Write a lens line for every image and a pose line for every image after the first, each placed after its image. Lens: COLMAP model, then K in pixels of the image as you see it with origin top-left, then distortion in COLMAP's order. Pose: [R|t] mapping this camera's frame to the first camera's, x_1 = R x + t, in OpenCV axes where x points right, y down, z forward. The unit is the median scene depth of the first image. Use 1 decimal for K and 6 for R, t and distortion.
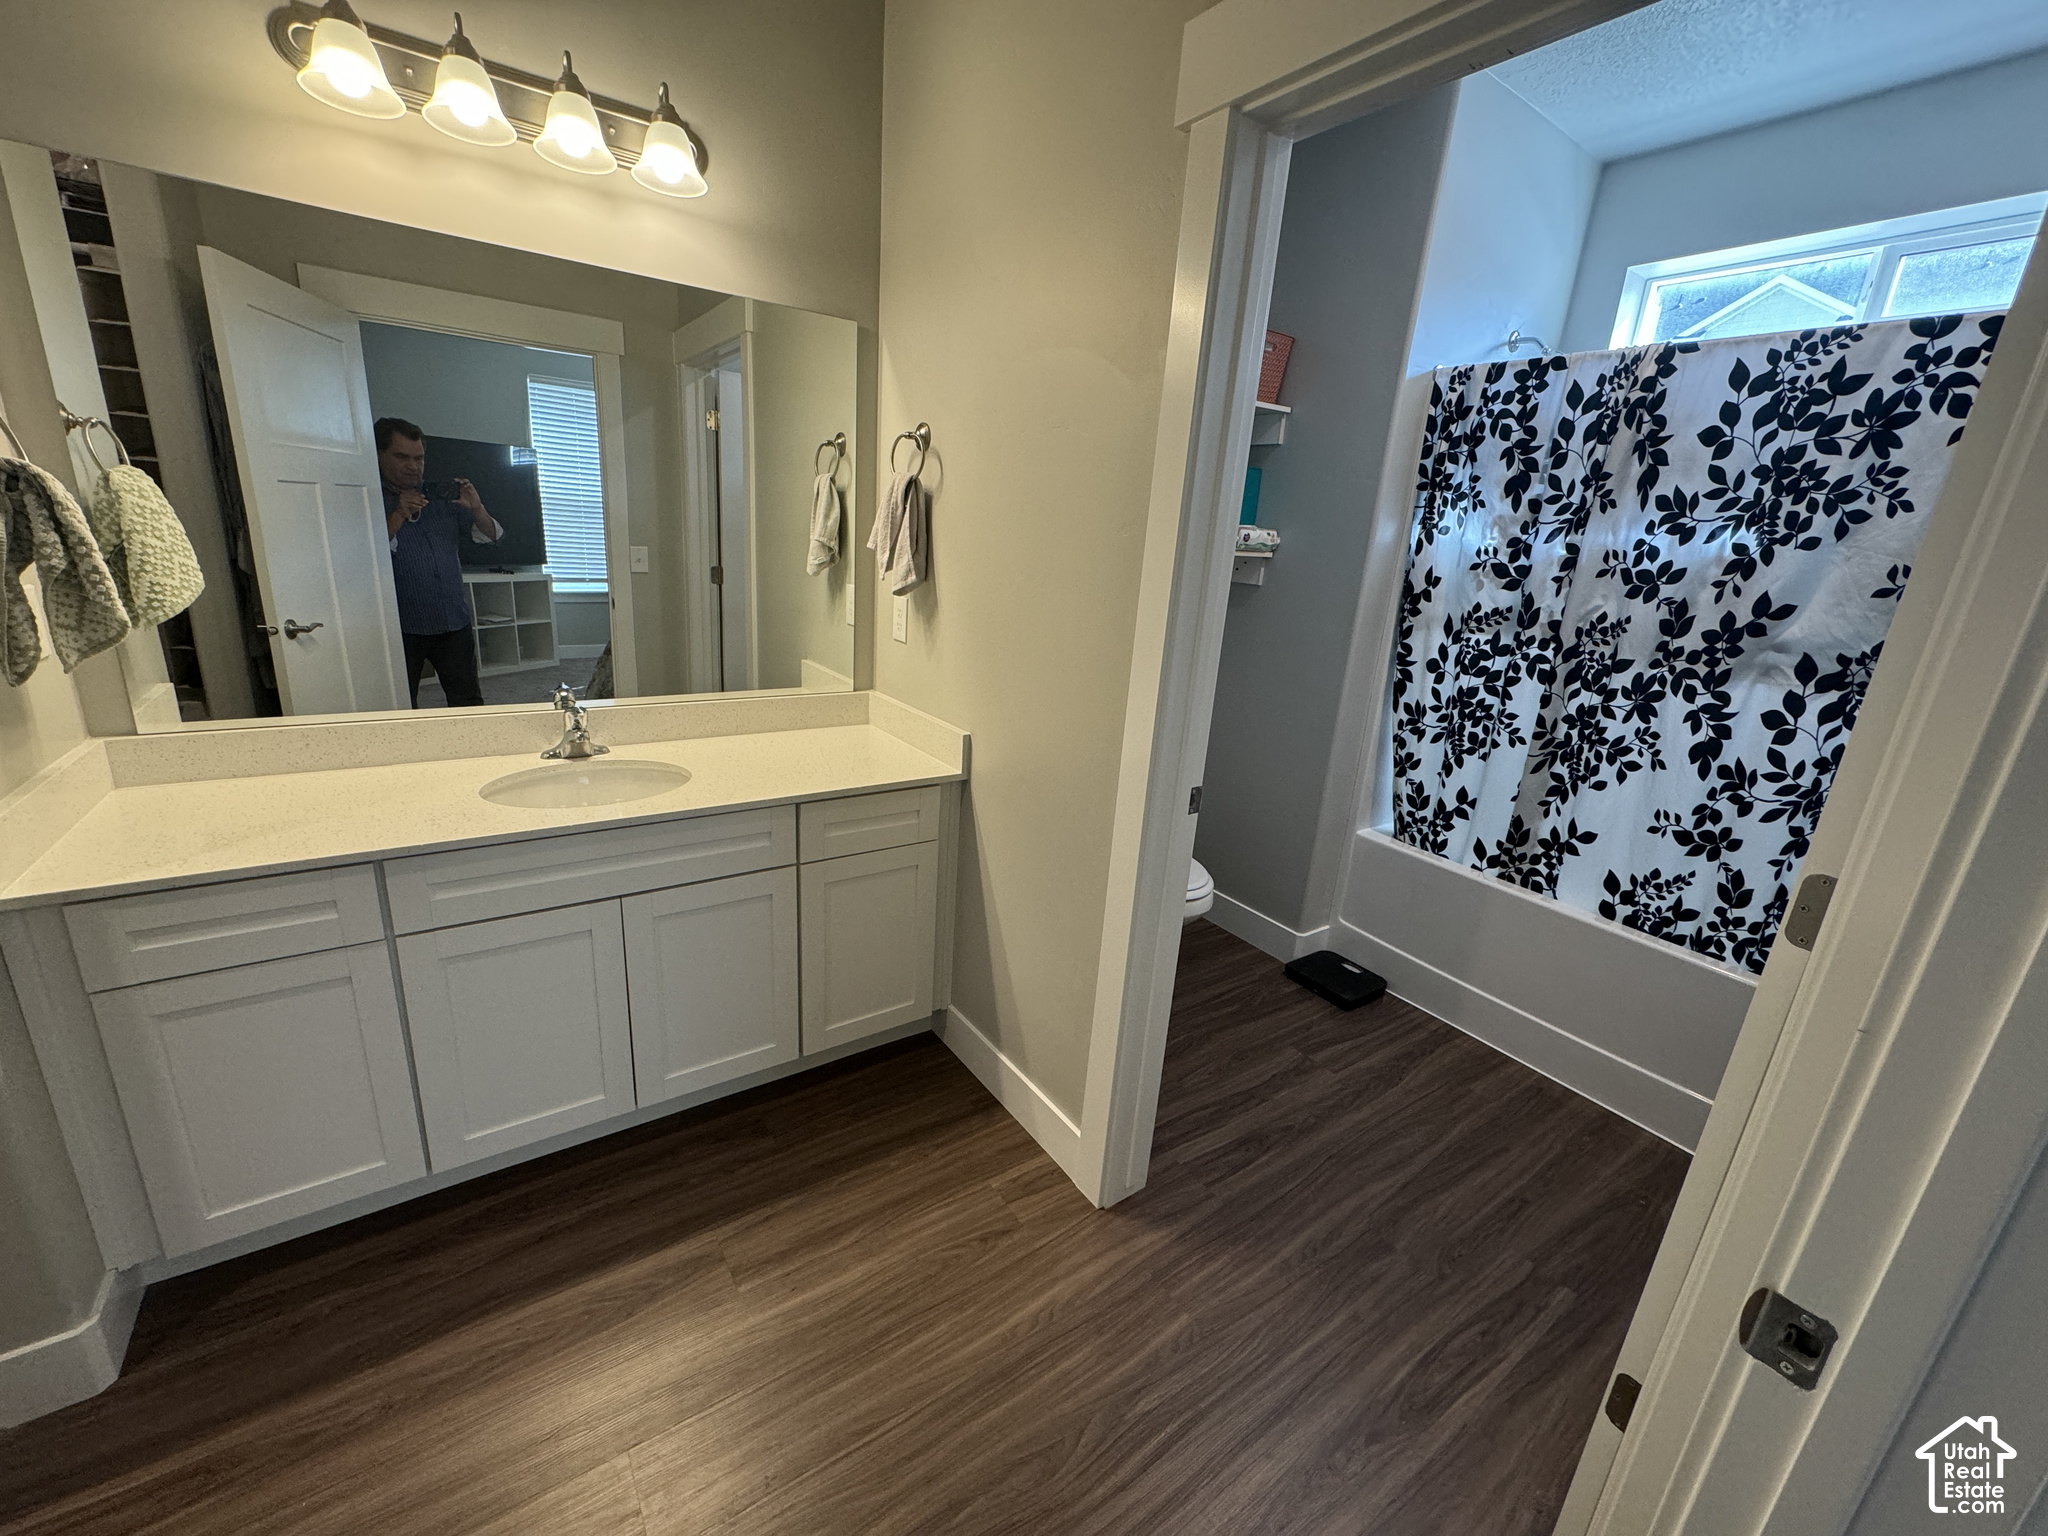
lens RADIAL K [[816.1, 0, 1020.7], [0, 816.1, 764.3], [0, 0, 1]] dist [-0.003203, -0.000847]
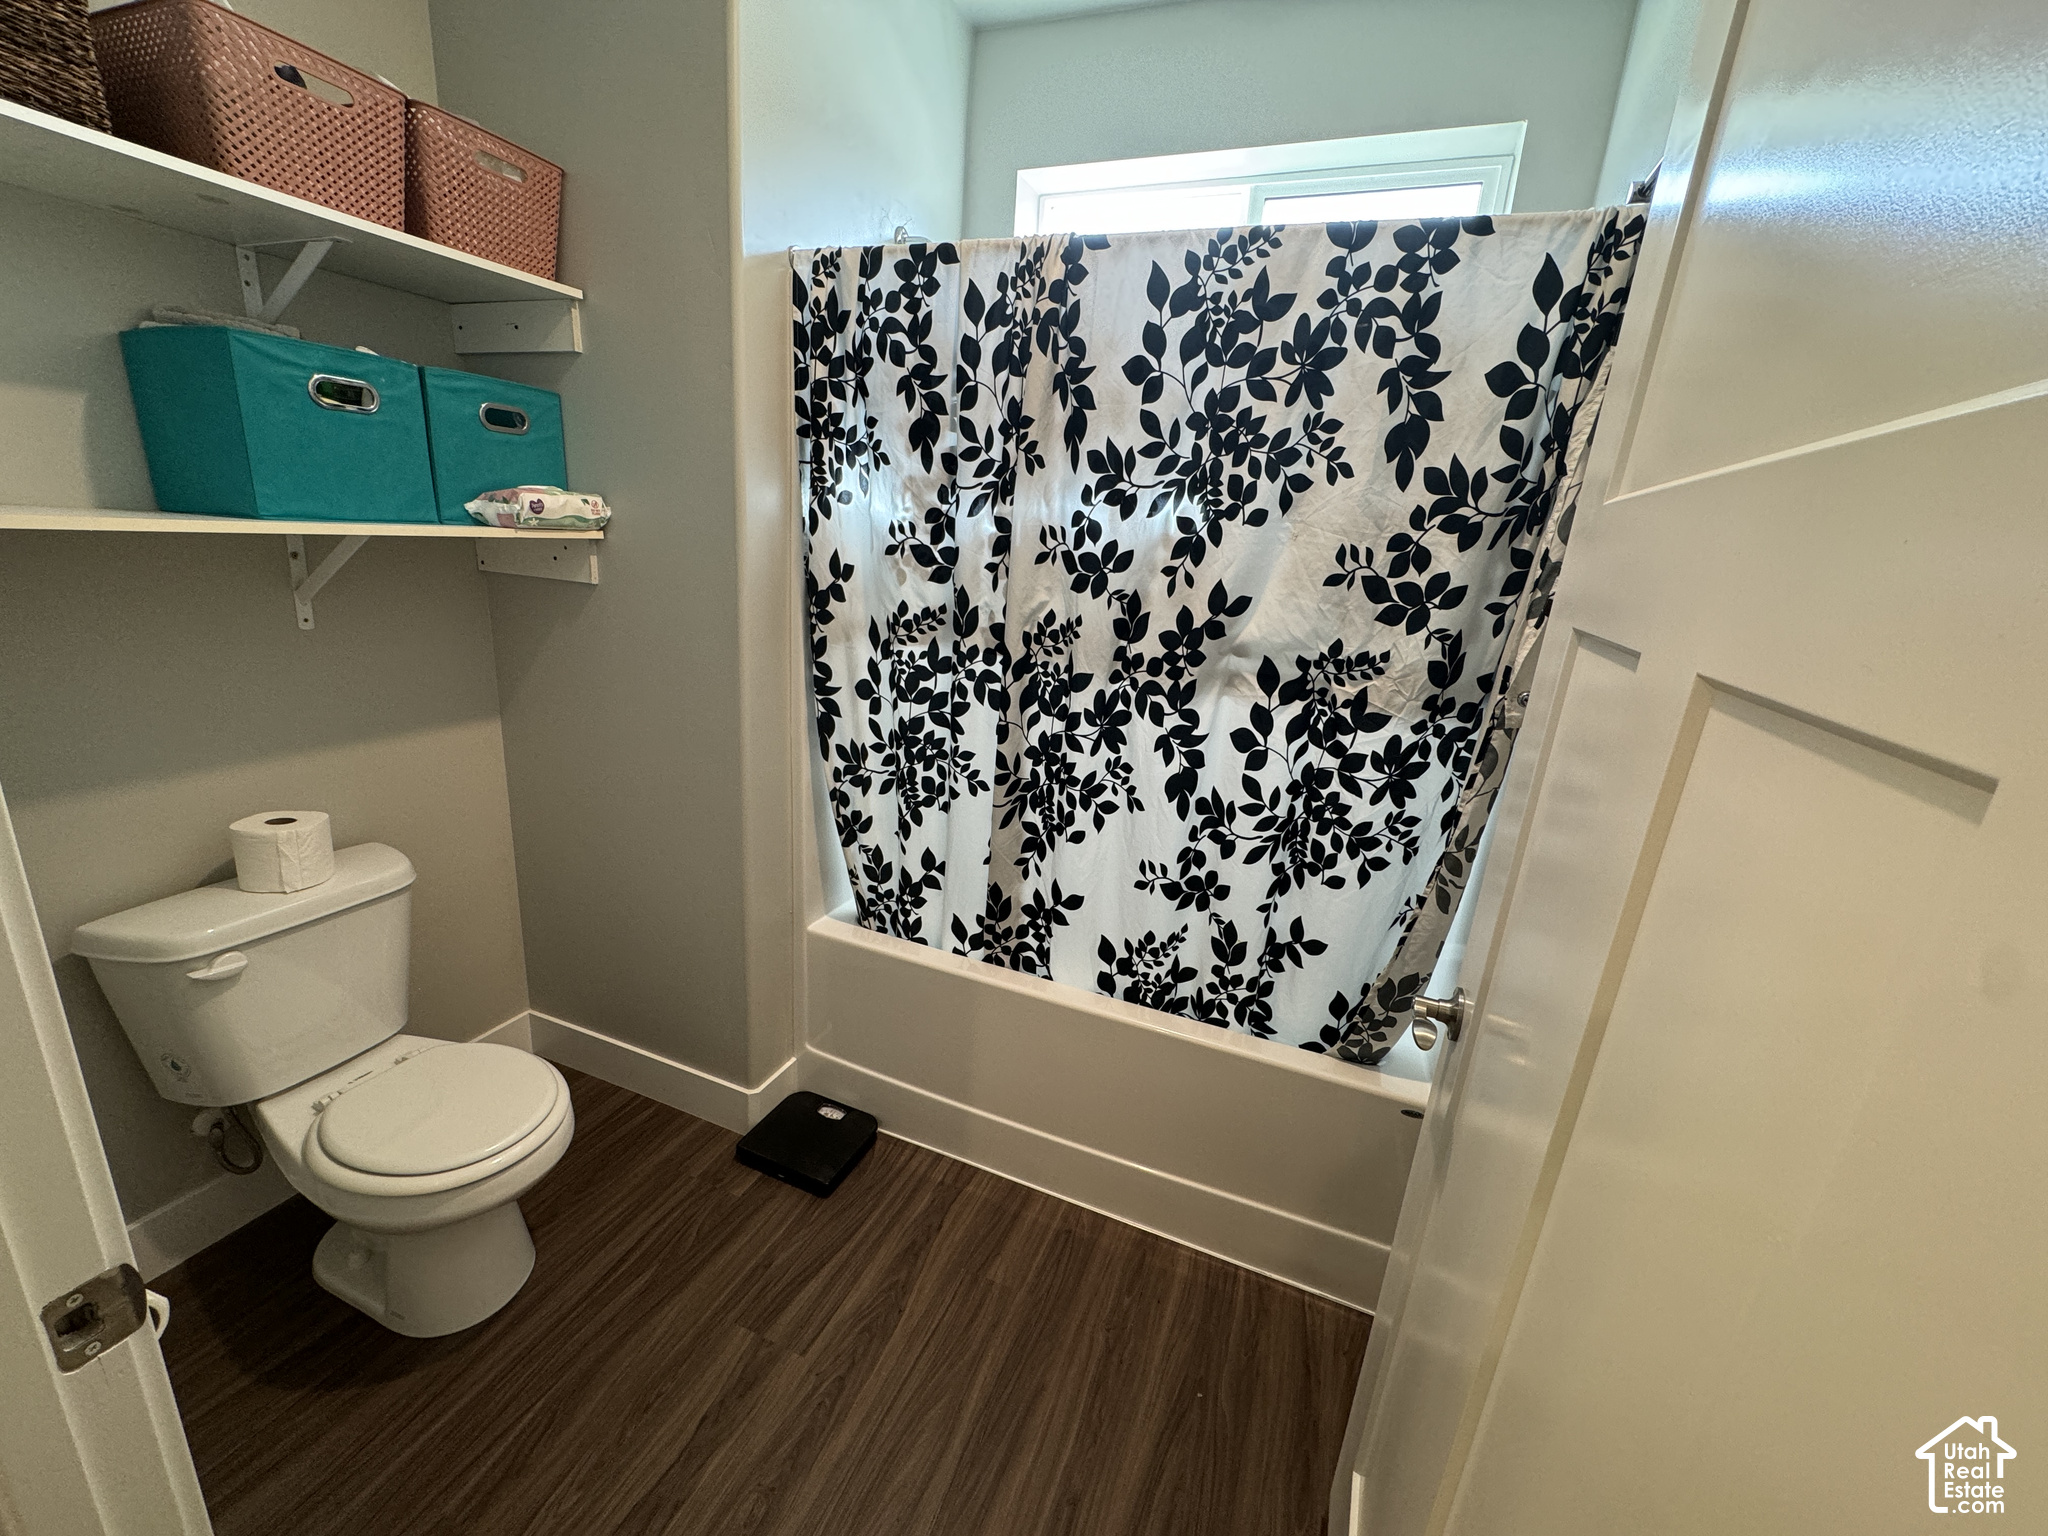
lens RADIAL K [[816.1, 0, 1023.5], [0, 816.1, 765.4], [0, 0, 1]] dist [-0.003203, -0.000847]
pose [[0.837055, -0.158257, 0.523731, 0.280283], [0.140384, 0.987330, 0.073976, -0.104672], [-0.528802, 0.011601, 0.848666, 0.379390]]
